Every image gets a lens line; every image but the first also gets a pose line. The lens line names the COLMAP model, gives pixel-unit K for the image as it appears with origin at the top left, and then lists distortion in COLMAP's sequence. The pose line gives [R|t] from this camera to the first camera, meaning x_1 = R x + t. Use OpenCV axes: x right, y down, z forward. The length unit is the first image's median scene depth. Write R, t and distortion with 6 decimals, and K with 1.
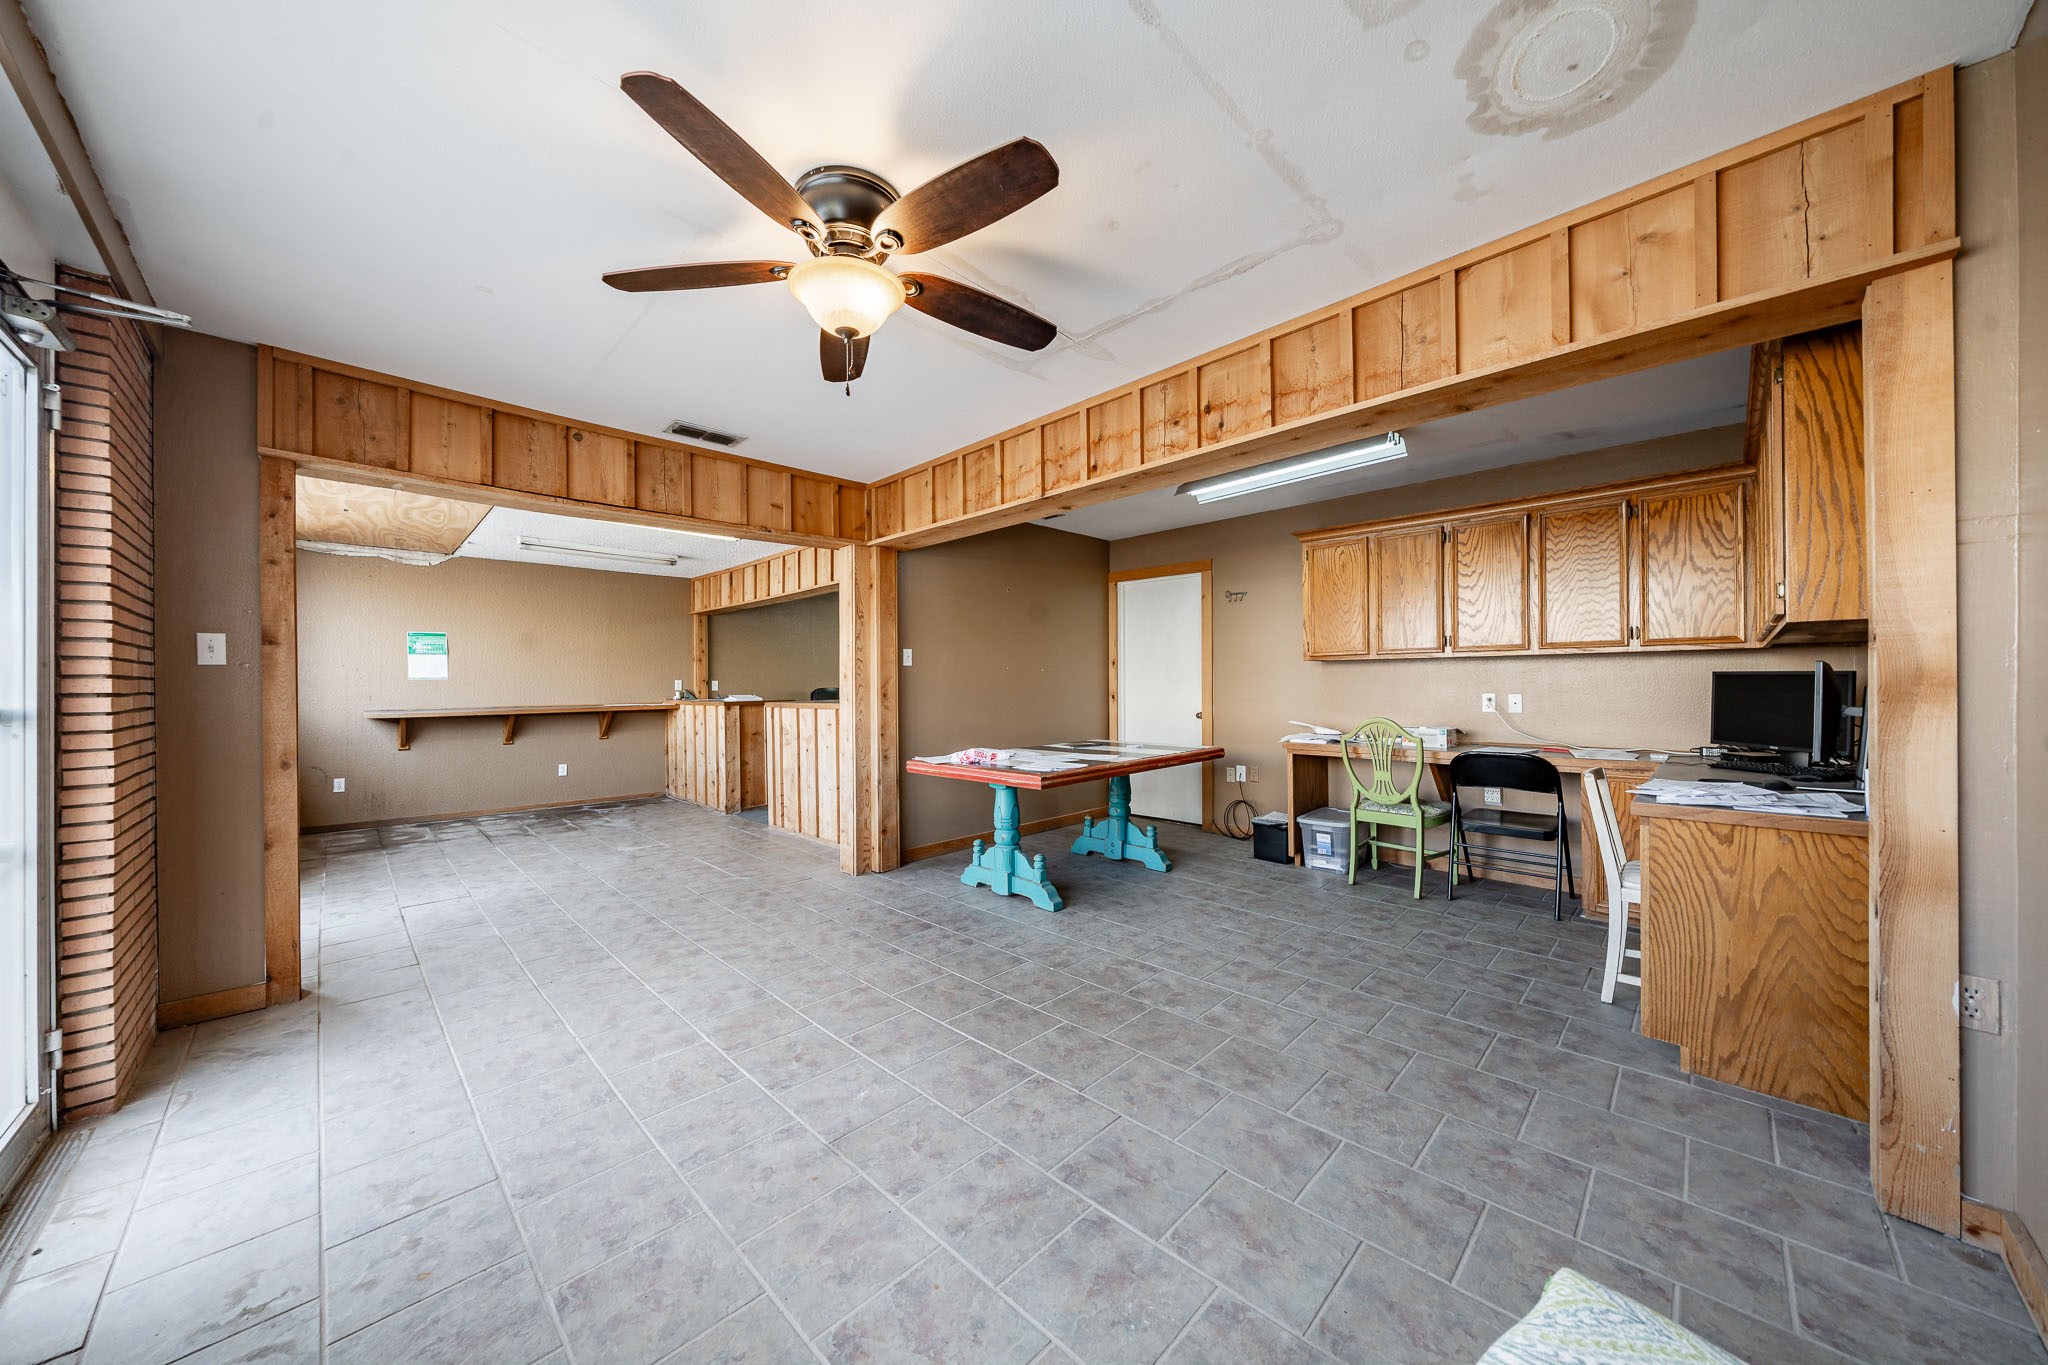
lens RADIAL K [[702.4, 0, 1006.9], [0, 702.4, 684.0], [0, 0, 1]] dist [-0.004246, 0.000593]
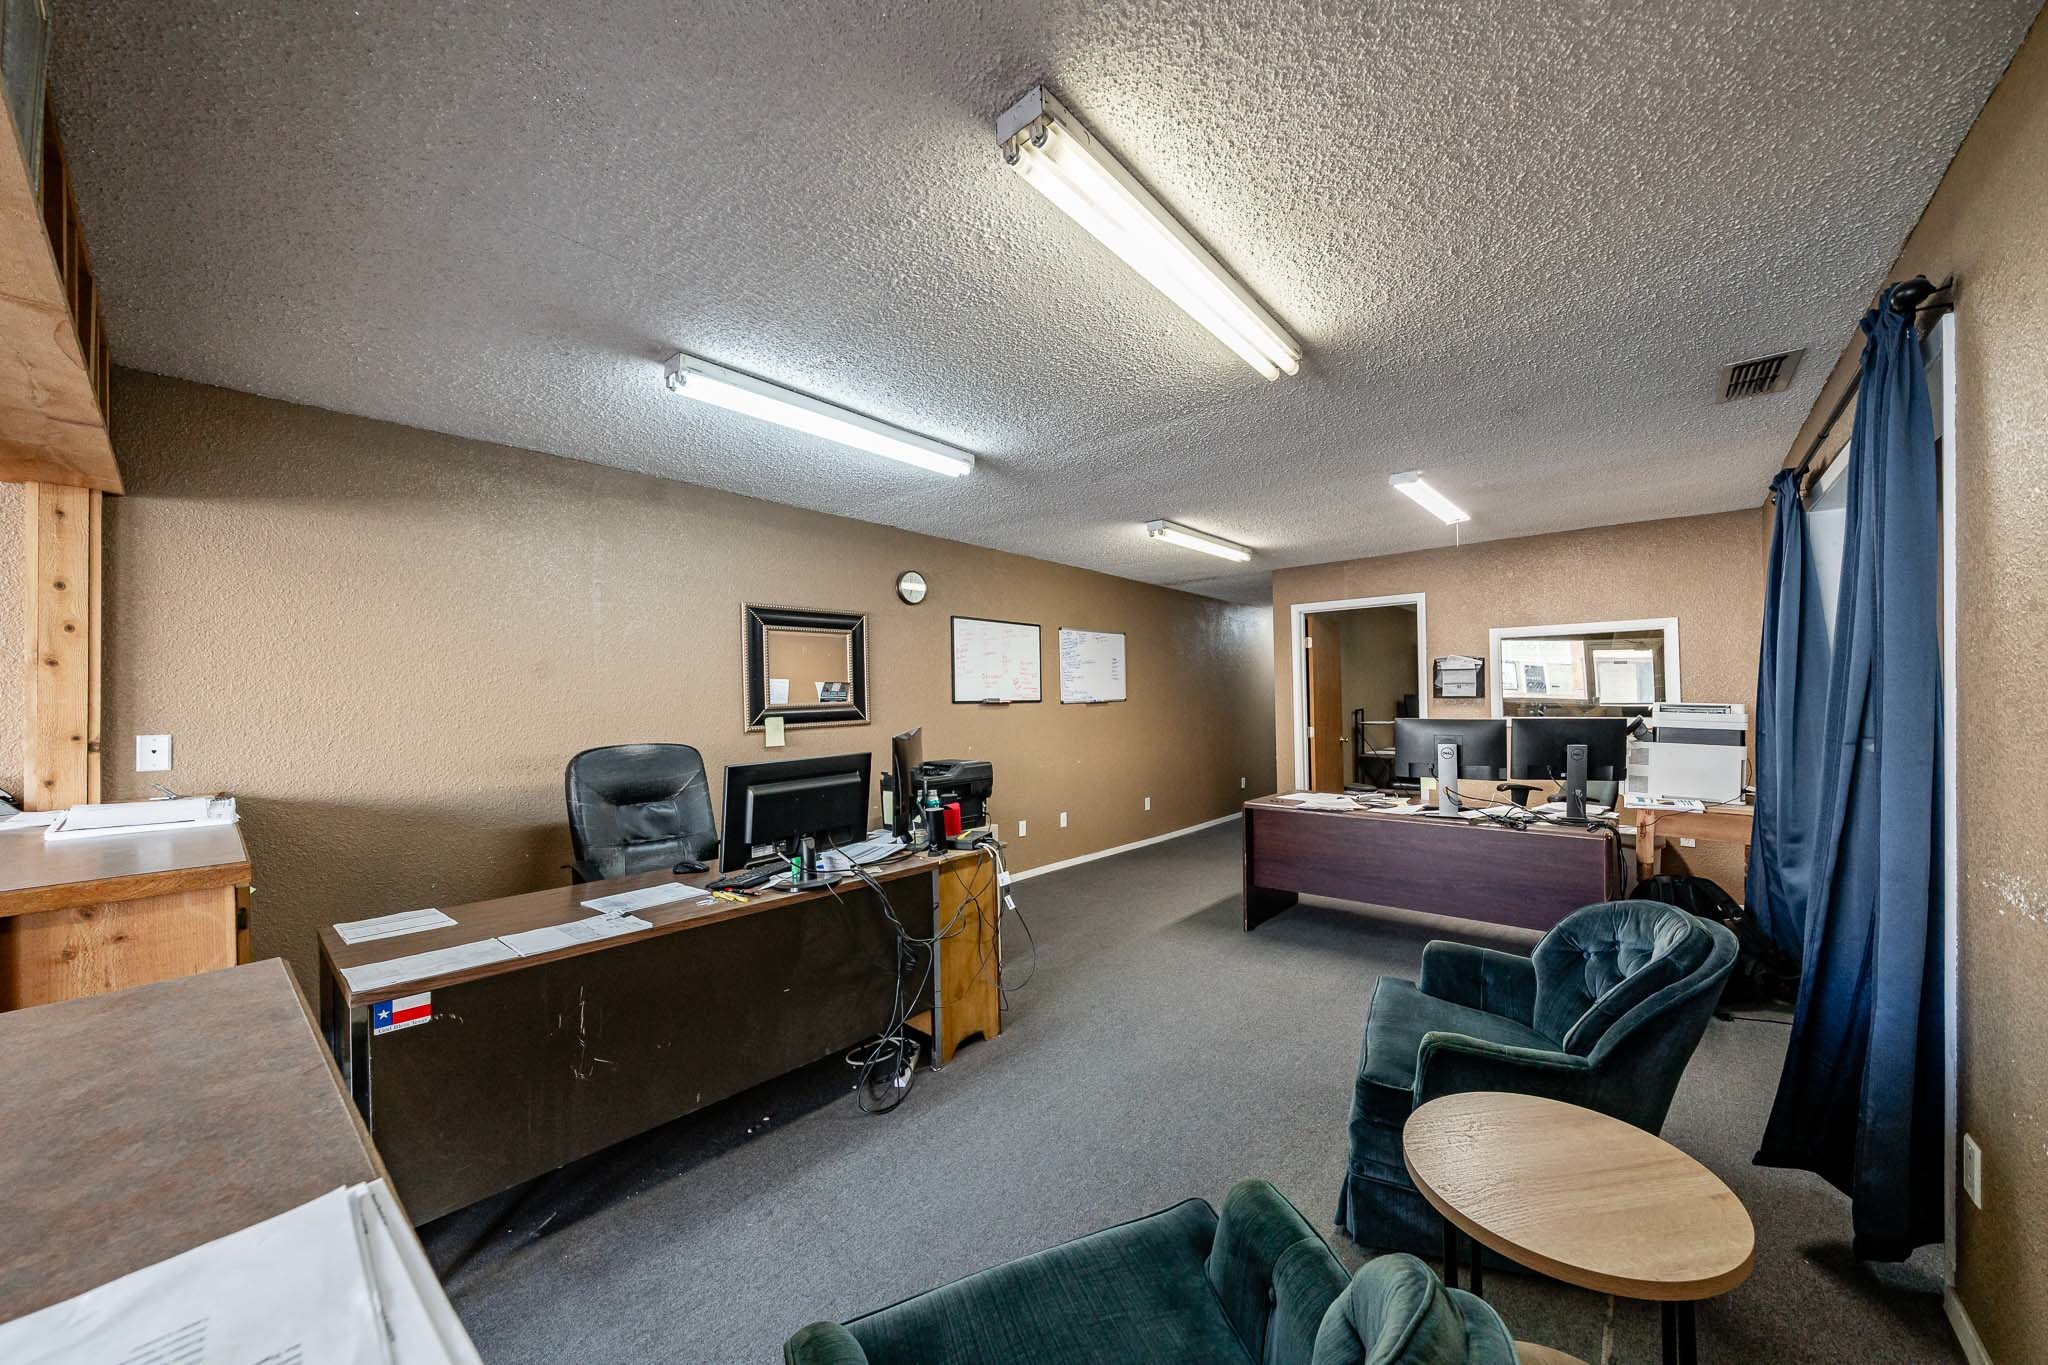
lens RADIAL K [[733.9, 0, 1078.5], [0, 733.9, 694.1], [0, 0, 1]] dist [-0.003095, -0.000149]
pose [[0.991291, -0.006878, 0.131510, -0.111747], [0.007407, 0.999966, -0.003536, -0.020711], [-0.131481, 0.004479, 0.991309, 0.810776]]
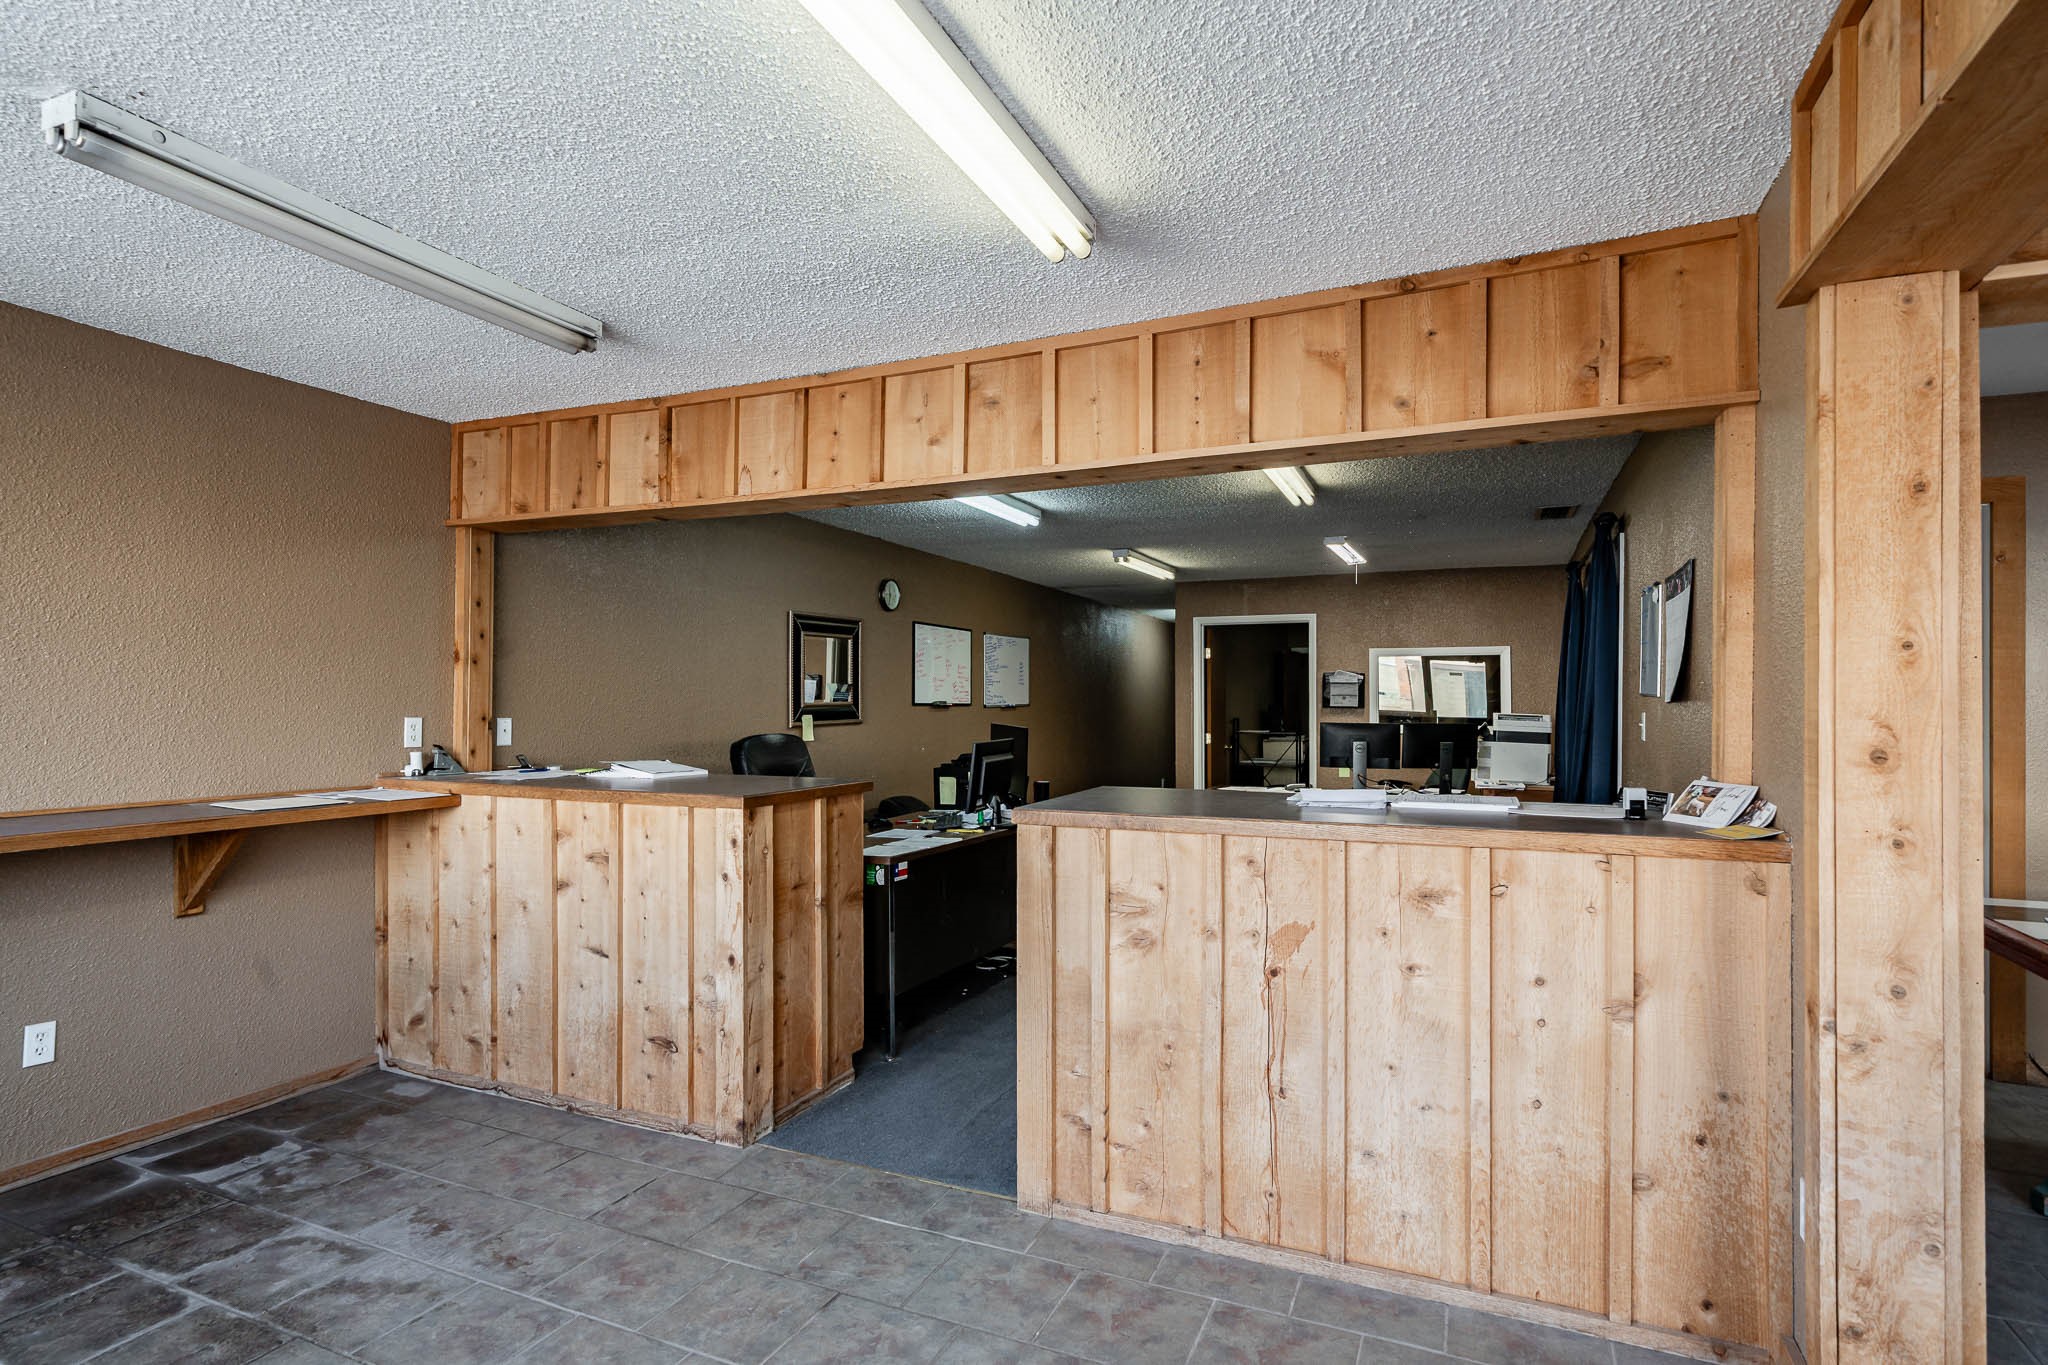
lens RADIAL K [[1054.8, 0, 1008.5], [0, 1054.8, 689.6], [0, 0, 1]] dist [0.004038, -0.000212]
pose [[0.929499, 0.014665, 0.368534, -0.456459], [-0.010842, 0.999864, -0.012443, -0.018347], [-0.368666, 0.007570, 0.929531, 0.492456]]
